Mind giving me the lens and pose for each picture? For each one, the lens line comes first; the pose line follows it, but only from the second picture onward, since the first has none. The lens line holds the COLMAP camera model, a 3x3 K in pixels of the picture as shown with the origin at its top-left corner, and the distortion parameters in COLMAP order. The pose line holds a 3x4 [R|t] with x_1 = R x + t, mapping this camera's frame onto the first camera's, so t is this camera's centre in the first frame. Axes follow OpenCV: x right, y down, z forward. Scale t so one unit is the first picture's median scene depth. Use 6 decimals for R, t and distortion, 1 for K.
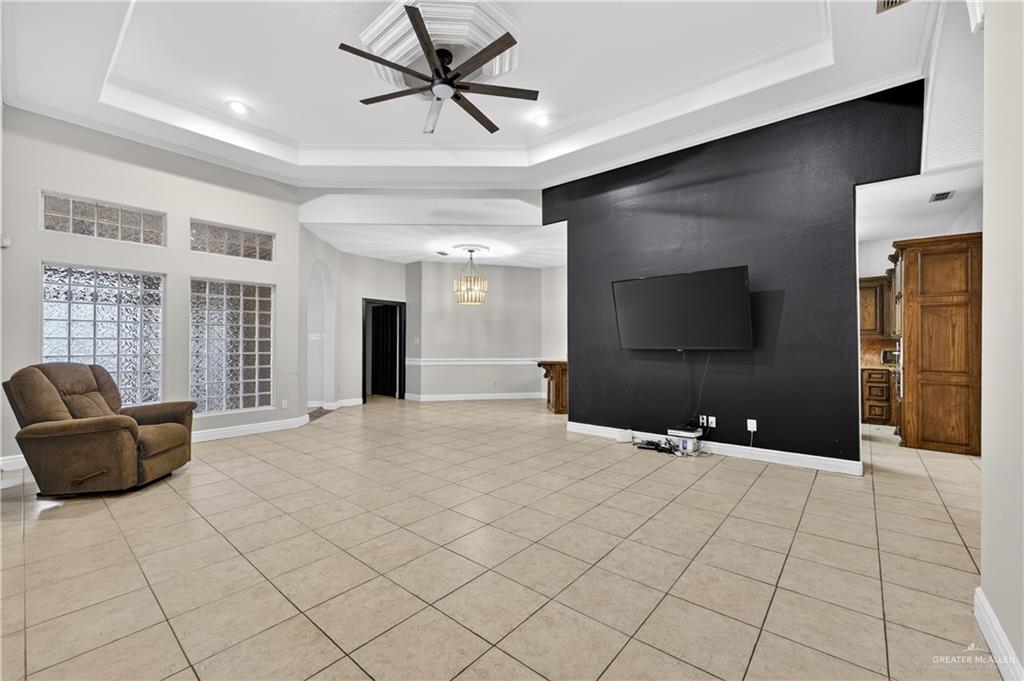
lens RADIAL K [[412.7, 0, 515.1], [0, 412.7, 340.0], [0, 0, 1]] dist [0.000253, 0.000407]
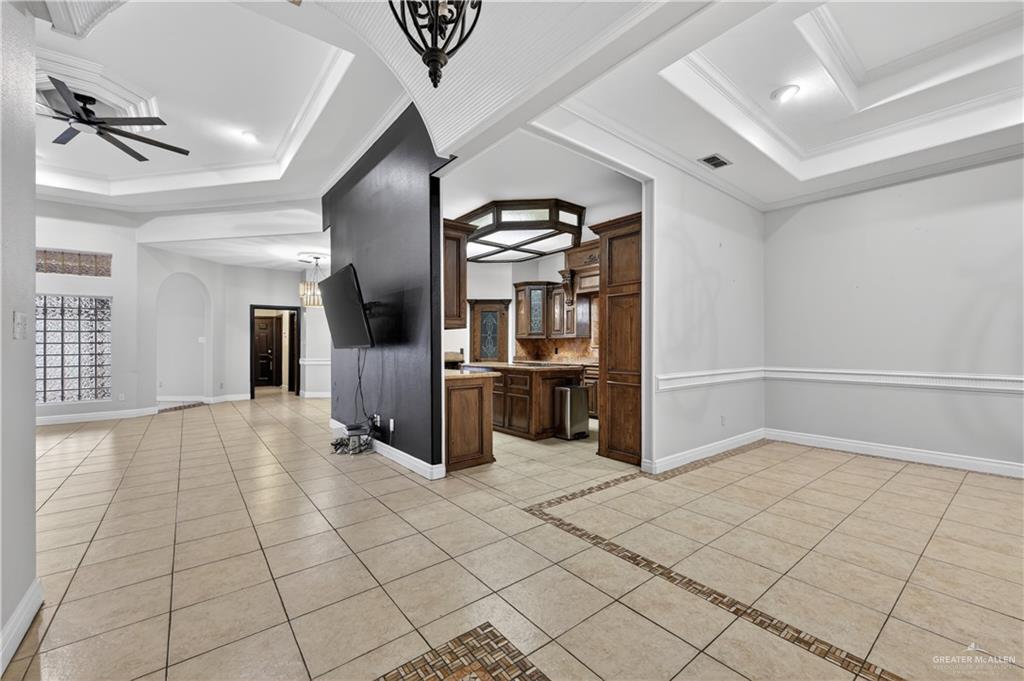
lens RADIAL K [[412.7, 0, 514.4], [0, 412.7, 336.1], [0, 0, 1]] dist [0.000253, 0.000407]
pose [[0.979540, -0.013394, -0.200806, 0.966363], [0.011369, 0.999872, -0.011231, 0.008910], [0.200931, 0.008719, 0.979567, 0.085382]]
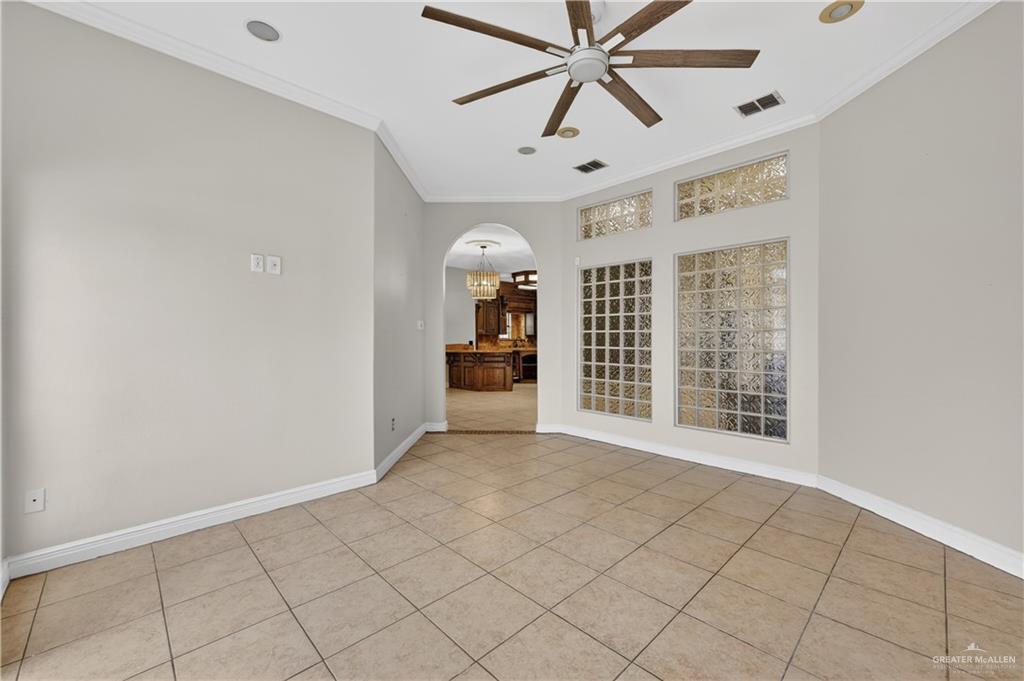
lens RADIAL K [[412.7, 0, 512.1], [0, 412.7, 342.8], [0, 0, 1]] dist [0.000253, 0.000407]
pose [[0.107051, -0.012110, 0.994180, -1.819469], [-0.012292, 0.999833, 0.013503, 0.017171], [-0.994178, -0.013666, 0.106884, 1.301920]]
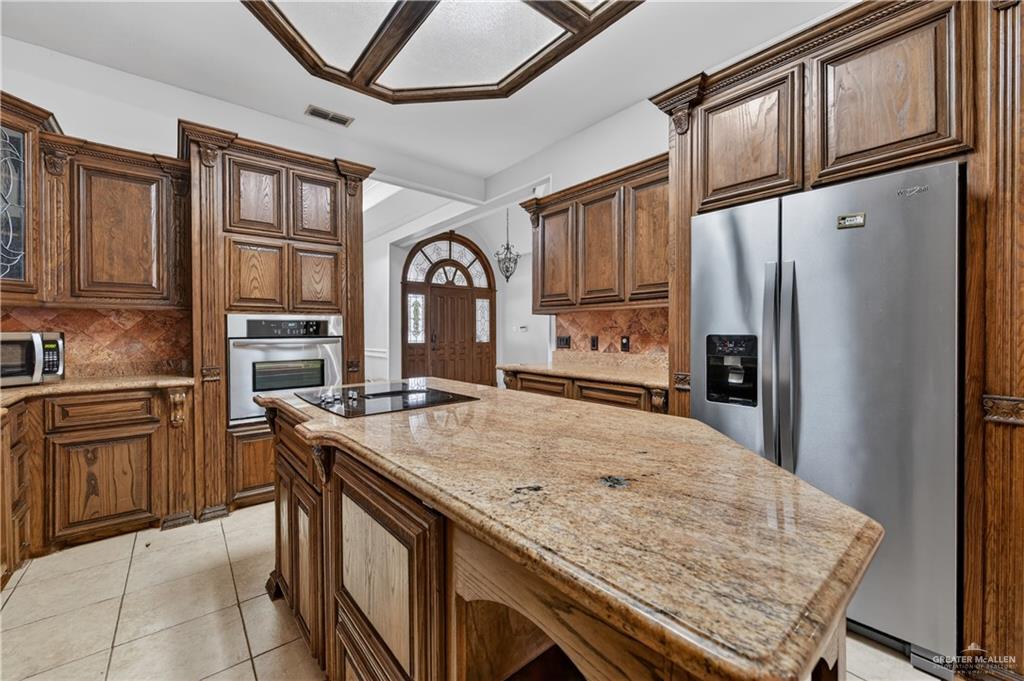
lens RADIAL K [[412.7, 0, 520.8], [0, 412.7, 334.5], [0, 0, 1]] dist [0.000253, 0.000407]
pose [[-0.984777, -0.002385, 0.173805, 0.593489], [-0.004431, 0.999925, -0.011385, 0.030510], [-0.173765, -0.011982, -0.984714, 1.650821]]
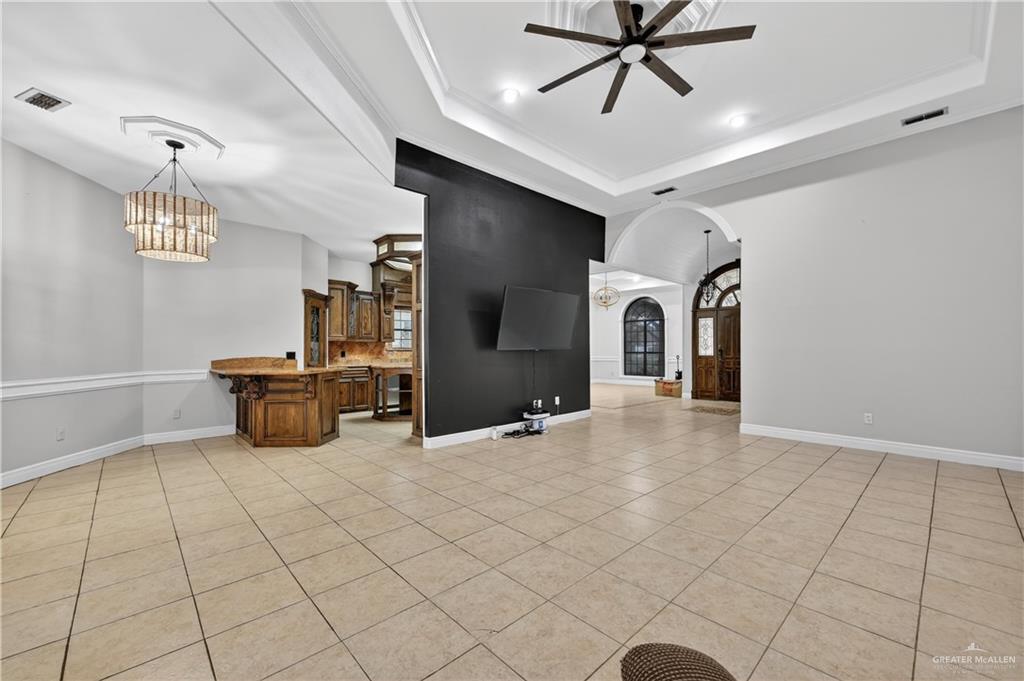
lens RADIAL K [[412.7, 0, 519.1], [0, 412.7, 342.0], [0, 0, 1]] dist [0.000253, 0.000407]
pose [[0.115191, 0.011892, 0.993272, -0.827369], [-0.010374, 0.999888, -0.010768, 0.013789], [-0.993289, -0.009064, 0.115301, 0.881895]]
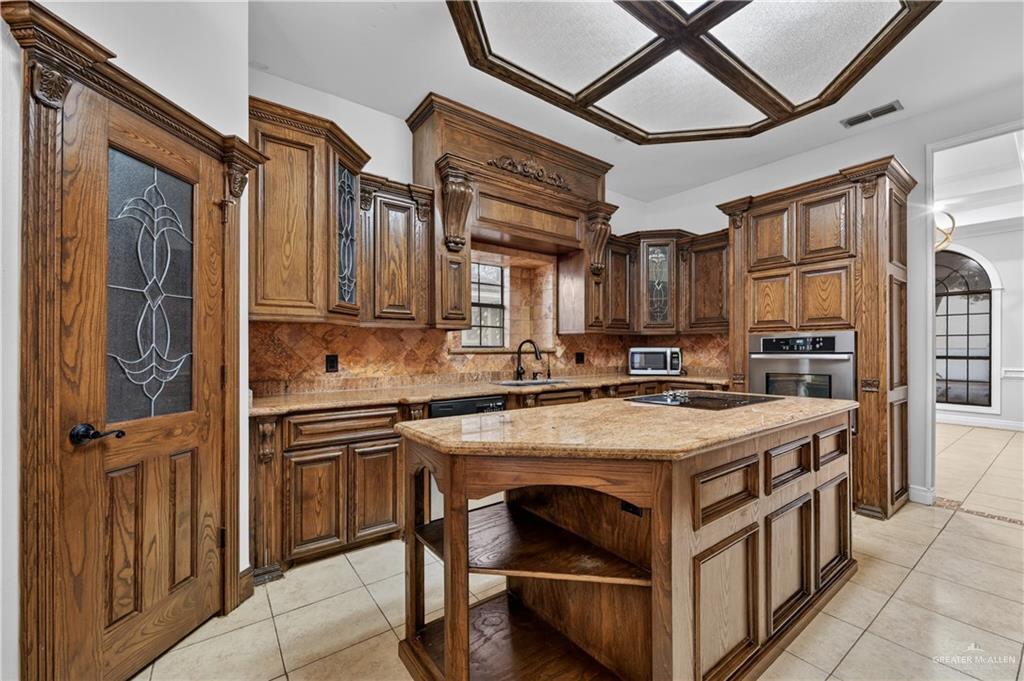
lens RADIAL K [[412.7, 0, 518.6], [0, 412.7, 347.5], [0, 0, 1]] dist [0.000253, 0.000407]
pose [[0.234089, -0.003828, 0.972208, 0.267763], [-0.013748, 0.999879, 0.007247, 0.022009], [-0.972118, -0.015062, 0.234008, 1.398037]]
